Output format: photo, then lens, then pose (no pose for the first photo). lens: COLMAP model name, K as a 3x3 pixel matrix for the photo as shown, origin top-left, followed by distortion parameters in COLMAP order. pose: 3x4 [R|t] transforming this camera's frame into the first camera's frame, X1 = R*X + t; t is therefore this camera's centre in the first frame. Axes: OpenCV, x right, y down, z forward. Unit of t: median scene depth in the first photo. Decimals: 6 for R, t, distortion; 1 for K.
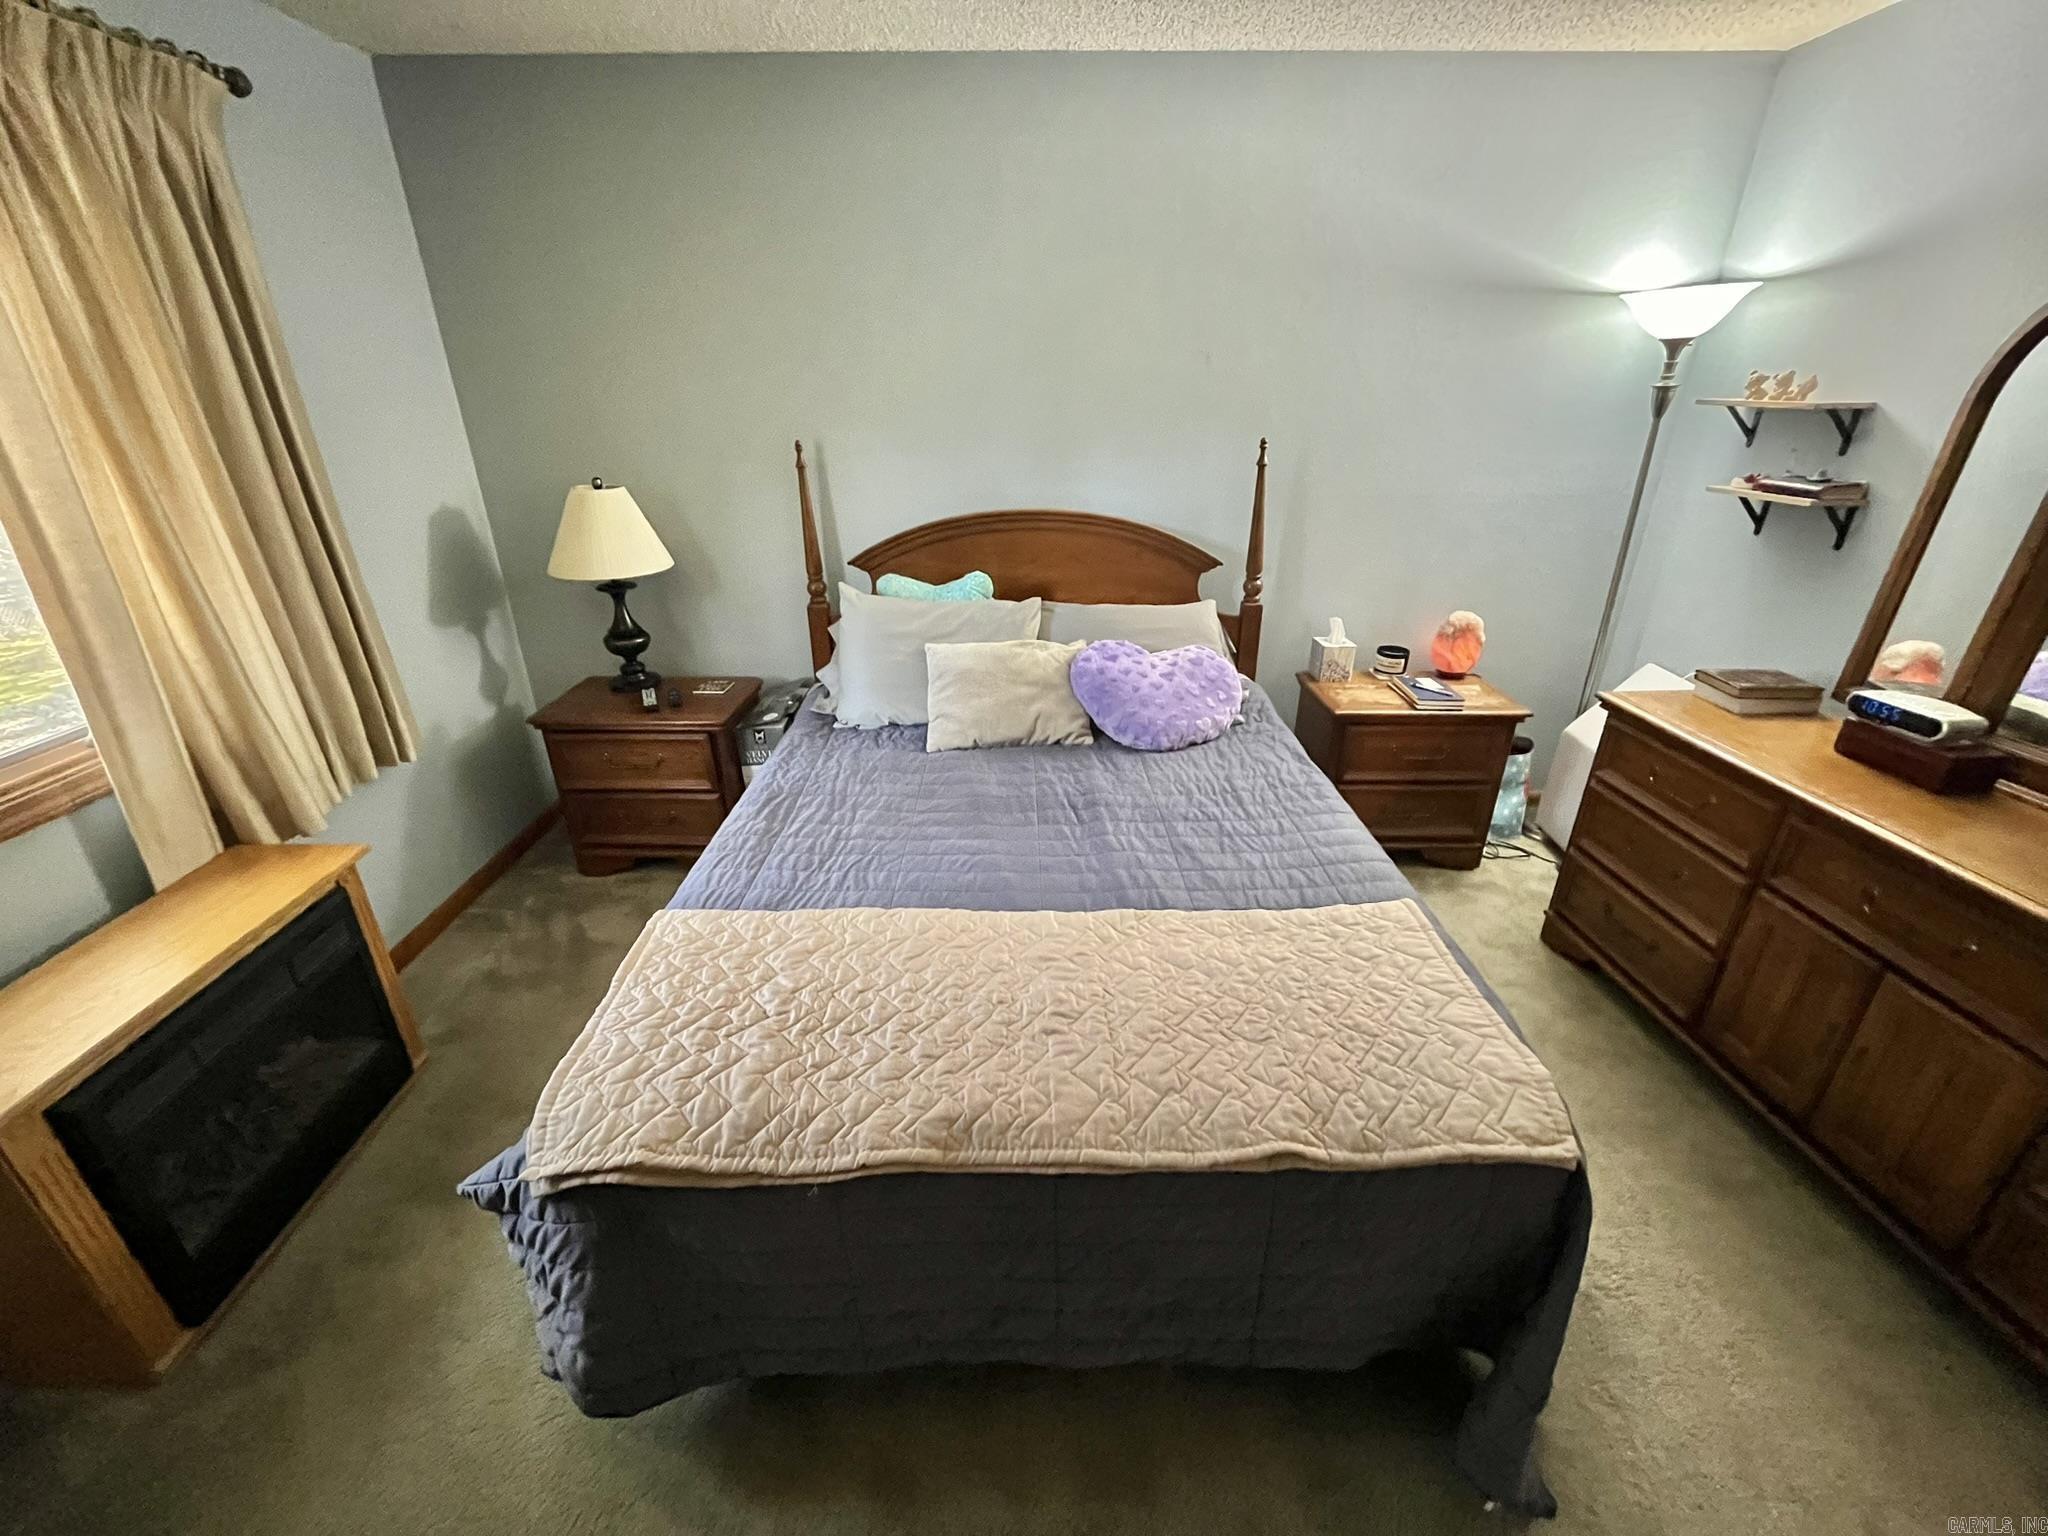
lens RADIAL K [[836.7, 0, 1020.7], [0, 836.7, 754.5], [0, 0, 1]] dist [-0.002003, -0.000427]
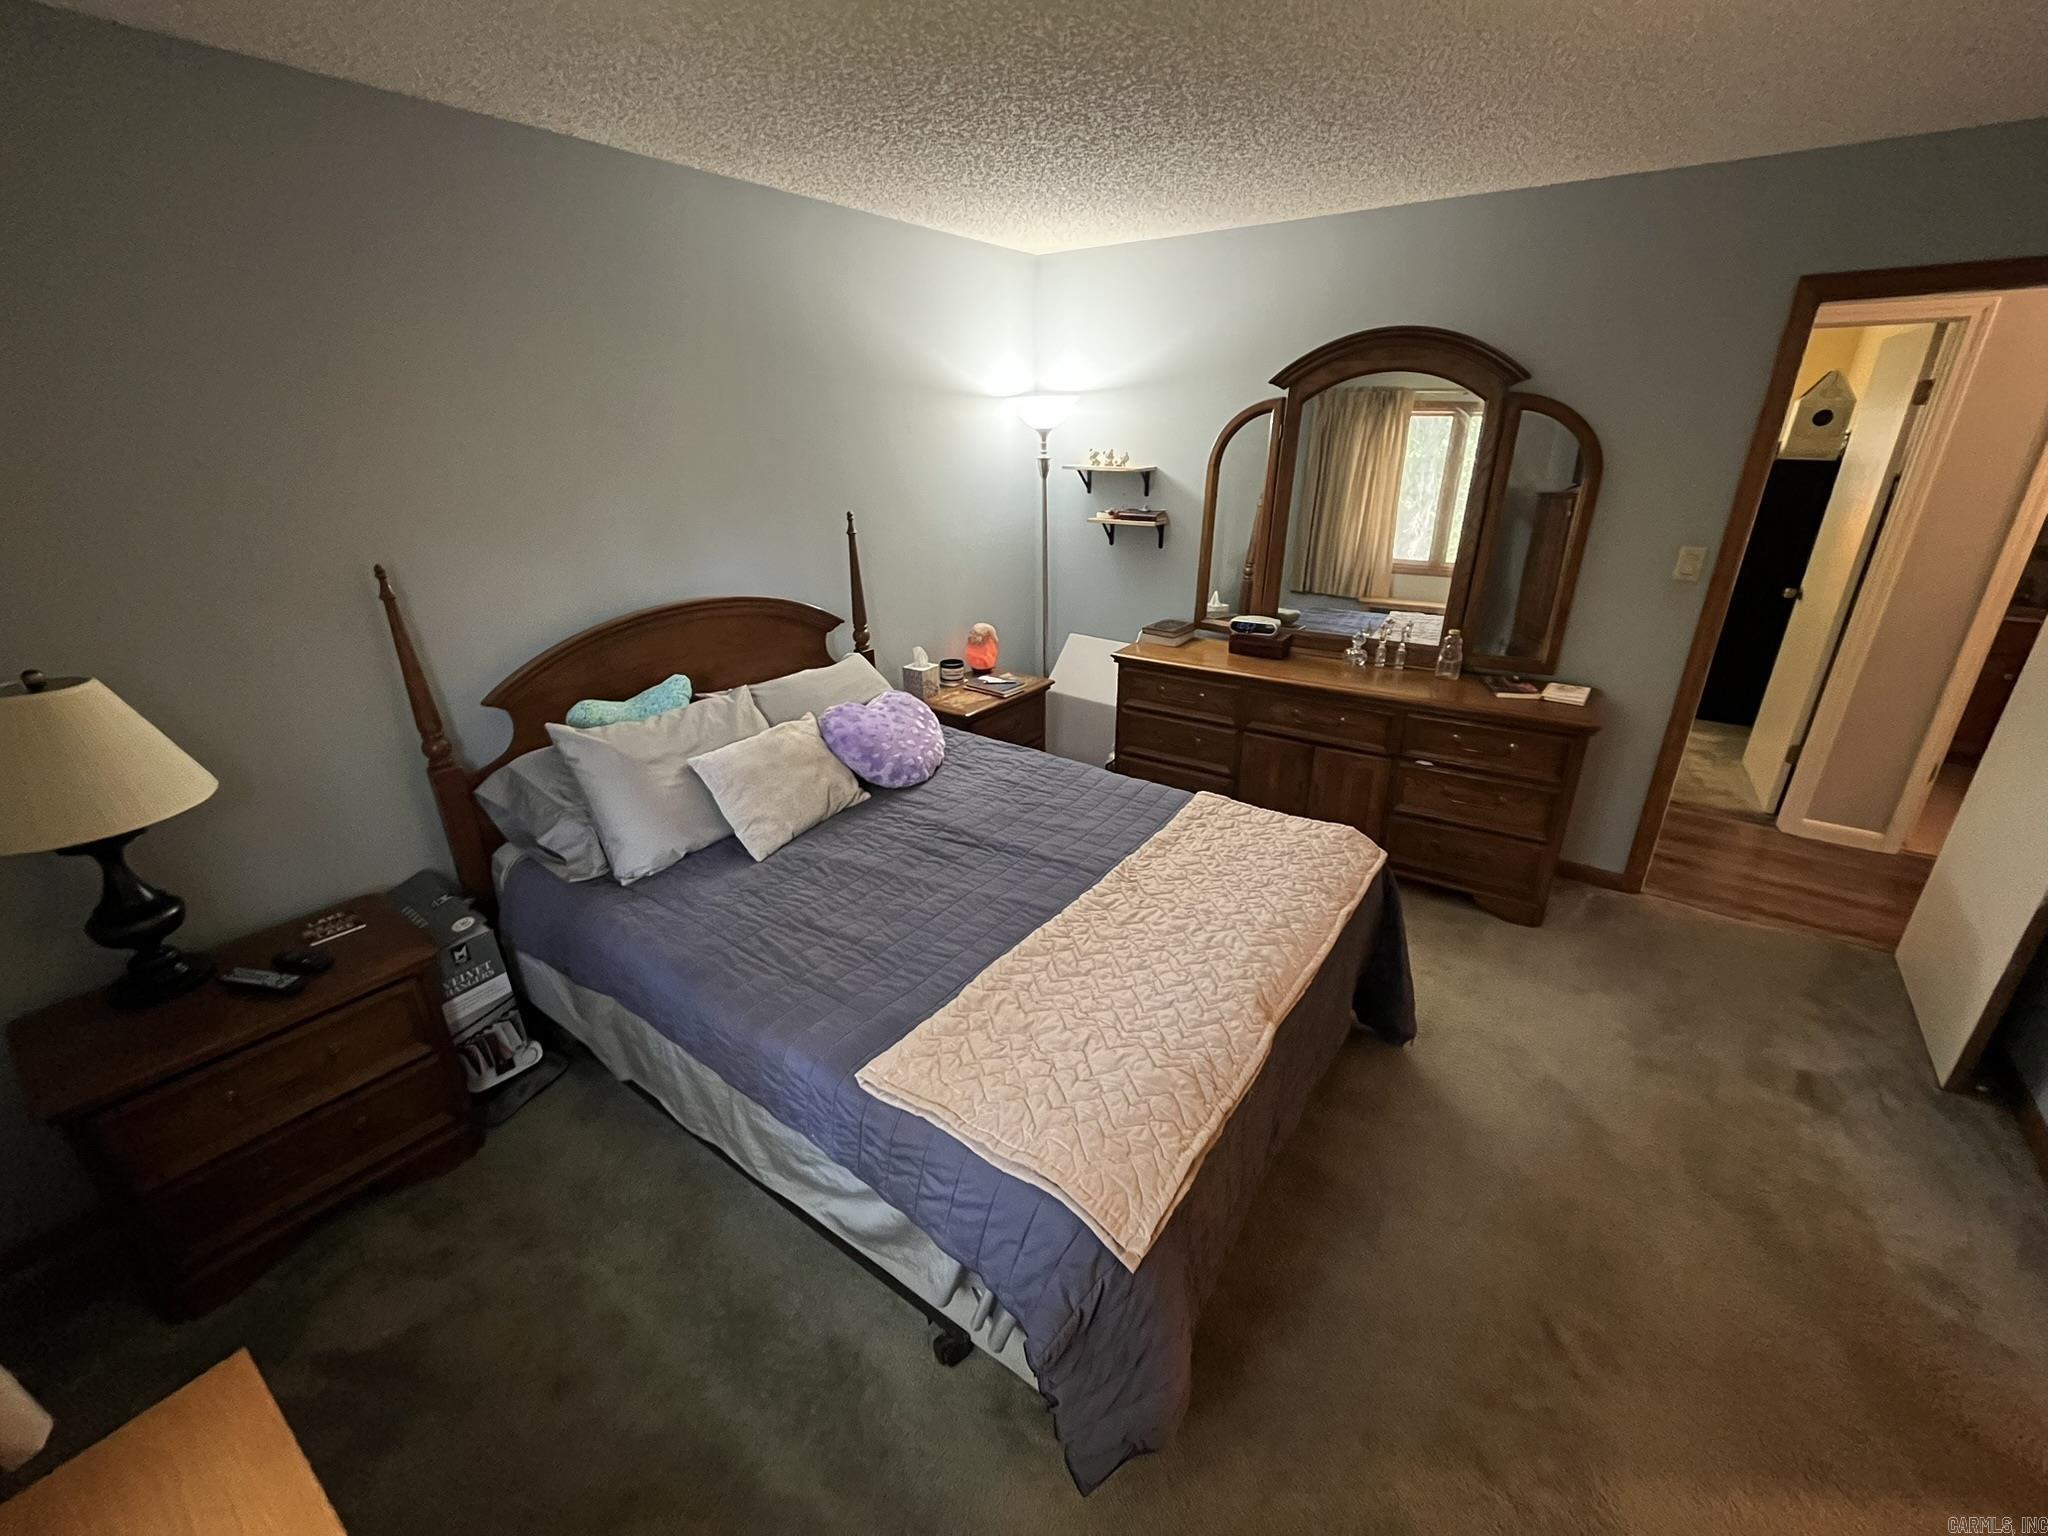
lens RADIAL K [[836.7, 0, 1020.7], [0, 836.7, 754.5], [0, 0, 1]] dist [-0.002003, -0.000427]
pose [[0.587455, -0.298687, 0.752119, -0.588910], [0.330270, 0.936961, 0.114130, -0.121551], [-0.738795, 0.181356, 0.649070, 0.132145]]
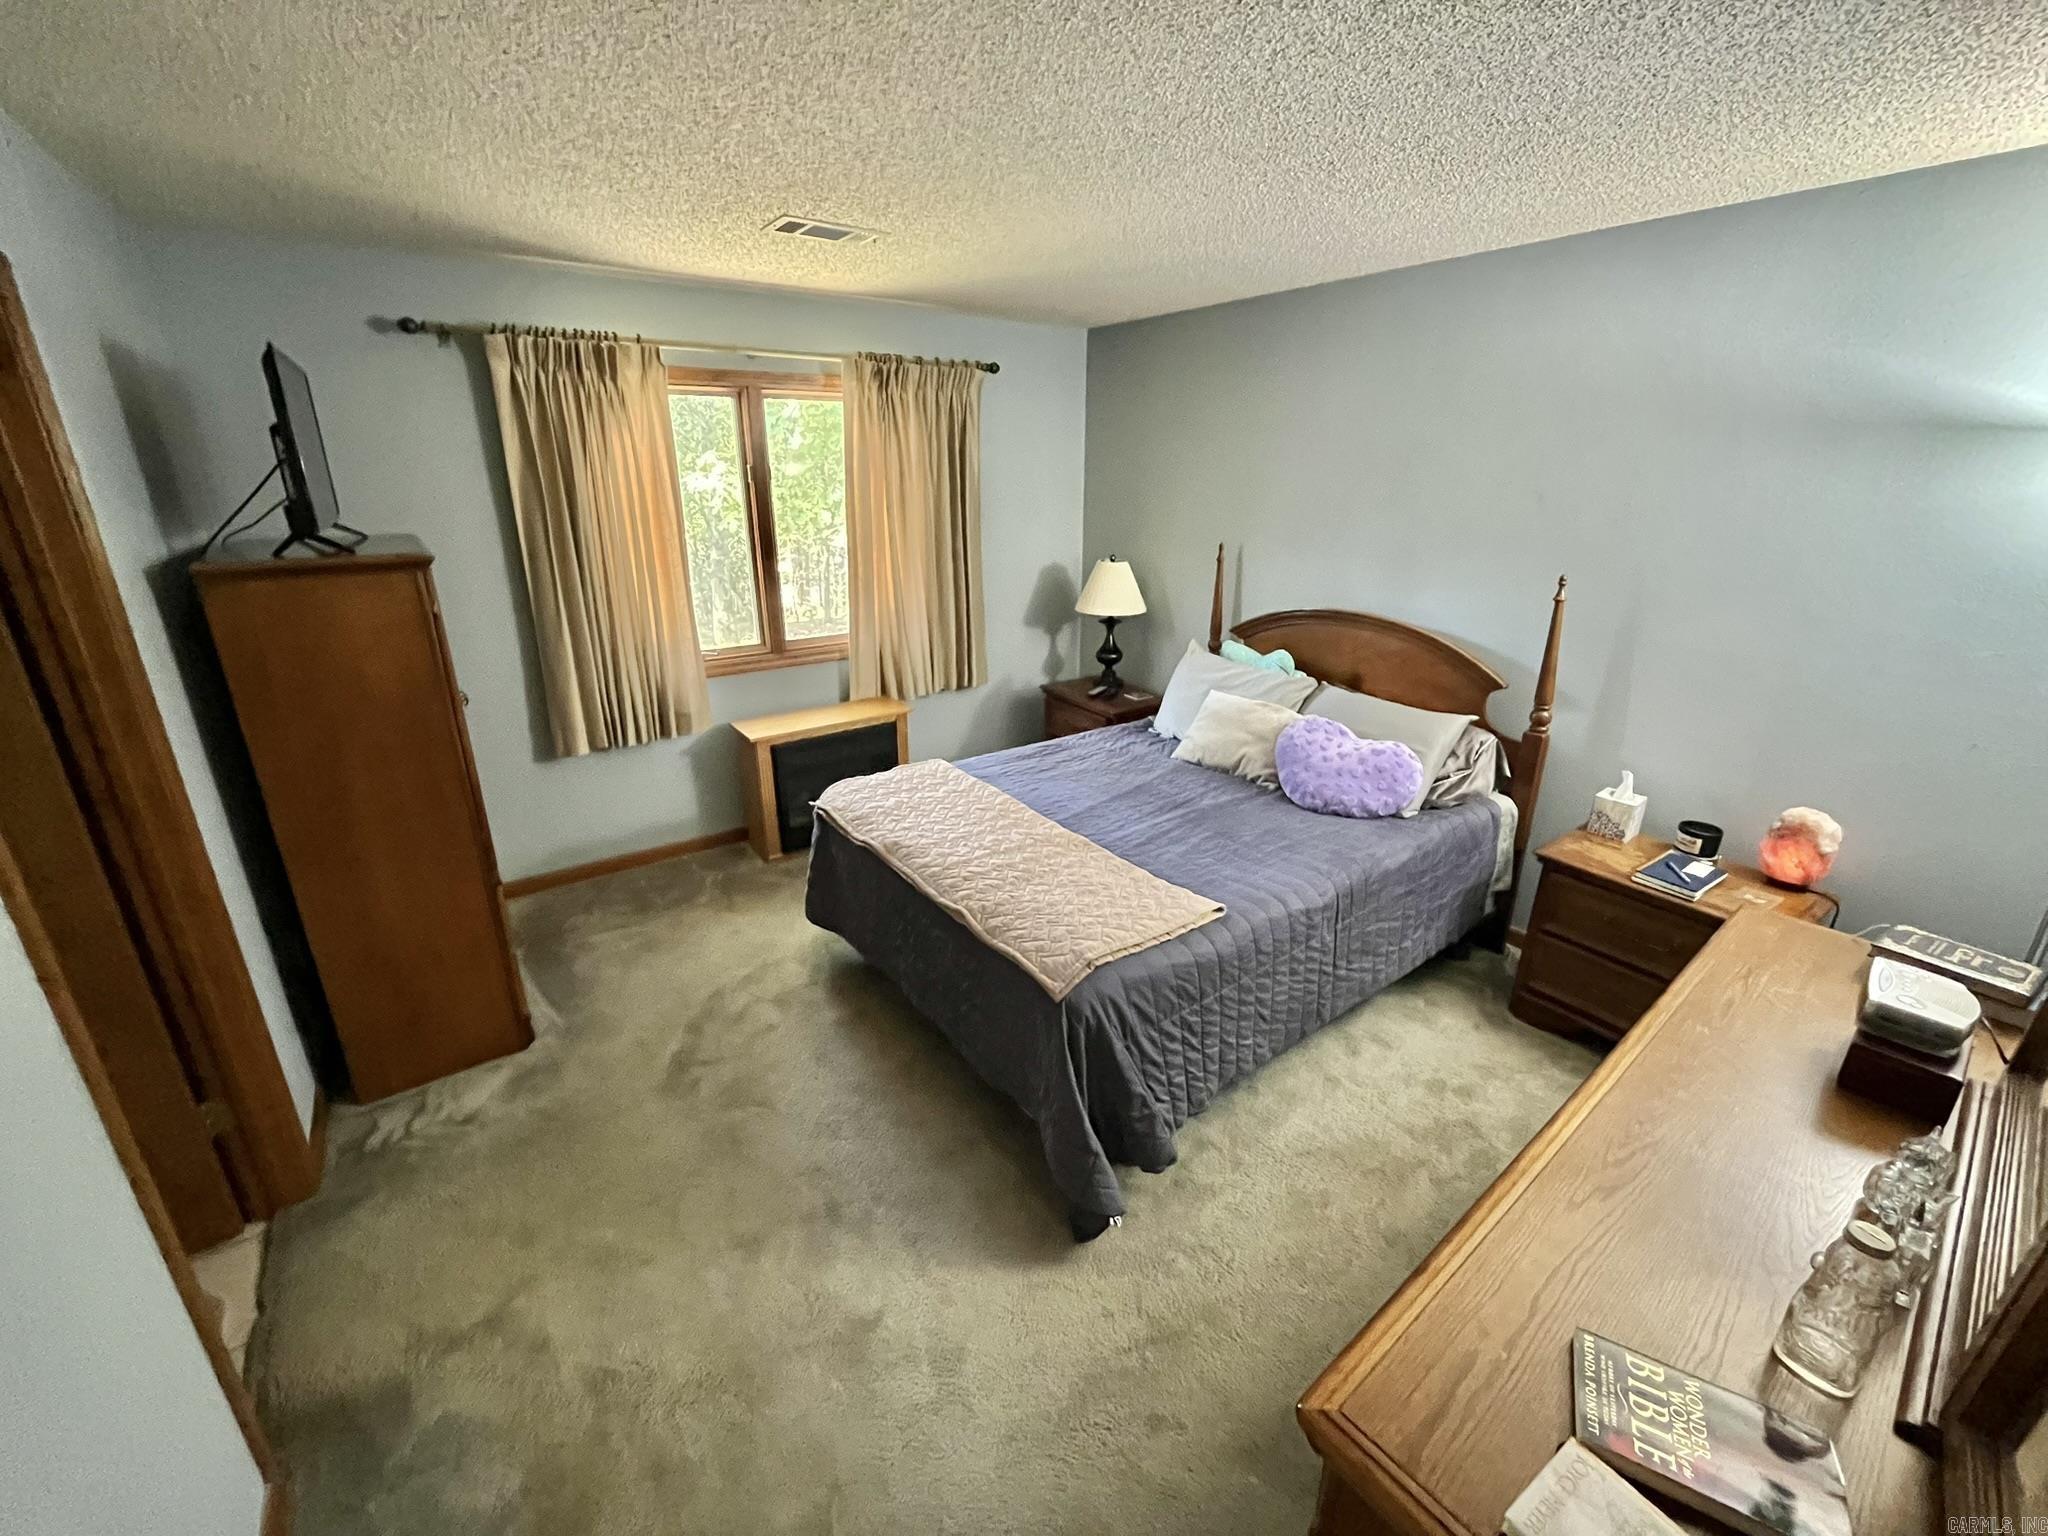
lens RADIAL K [[819.4, 0, 1025.6], [0, 819.4, 759.9], [0, 0, 1]] dist [-0.000091, -0.000049]
pose [[0.587623, 0.279105, -0.759473, 0.779529], [-0.333054, 0.938855, 0.087335, -0.037231], [0.737410, 0.201625, 0.644650, -0.093487]]
